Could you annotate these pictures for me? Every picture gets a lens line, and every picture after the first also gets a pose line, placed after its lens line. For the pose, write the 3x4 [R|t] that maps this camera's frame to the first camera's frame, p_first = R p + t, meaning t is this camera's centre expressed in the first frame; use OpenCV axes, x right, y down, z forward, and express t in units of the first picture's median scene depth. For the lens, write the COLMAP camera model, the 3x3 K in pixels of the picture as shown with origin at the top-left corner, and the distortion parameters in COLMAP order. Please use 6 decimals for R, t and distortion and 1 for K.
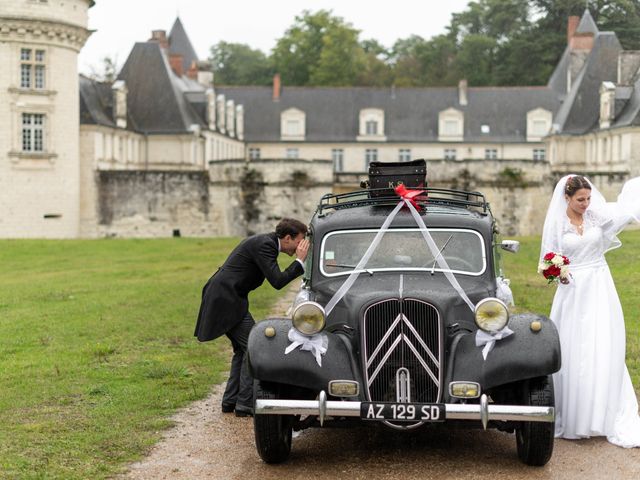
lens RADIAL K [[1036.3, 0, 296.7], [0, 1036.3, 256.9], [0, 0, 1]] dist [-0.002884, 0.086667]
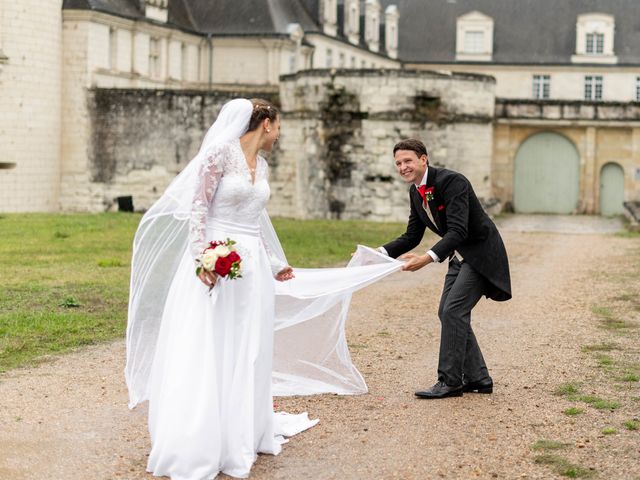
lens RADIAL K [[1441.9, 0, 320.9], [0, 1441.9, 251.8], [0, 0, 1]] dist [-0.031096, 0.046781]
pose [[0.992410, 0.030775, -0.119059, 0.034884], [-0.029030, 0.999445, 0.016369, -0.008840], [0.119497, -0.012788, 0.992752, 0.209960]]
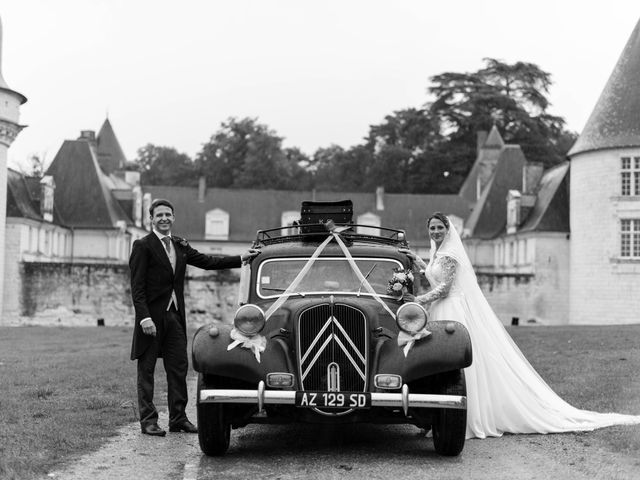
lens RADIAL K [[1007.5, 0, 319.8], [0, 1007.5, 254.3], [0, 0, 1]] dist [-0.003317, 0.131763]
pose [[0.994865, 0.021767, 0.098847, -0.000976], [-0.011760, 0.994846, -0.100716, 0.004448], [-0.100530, 0.099037, 0.989993, -0.003784]]
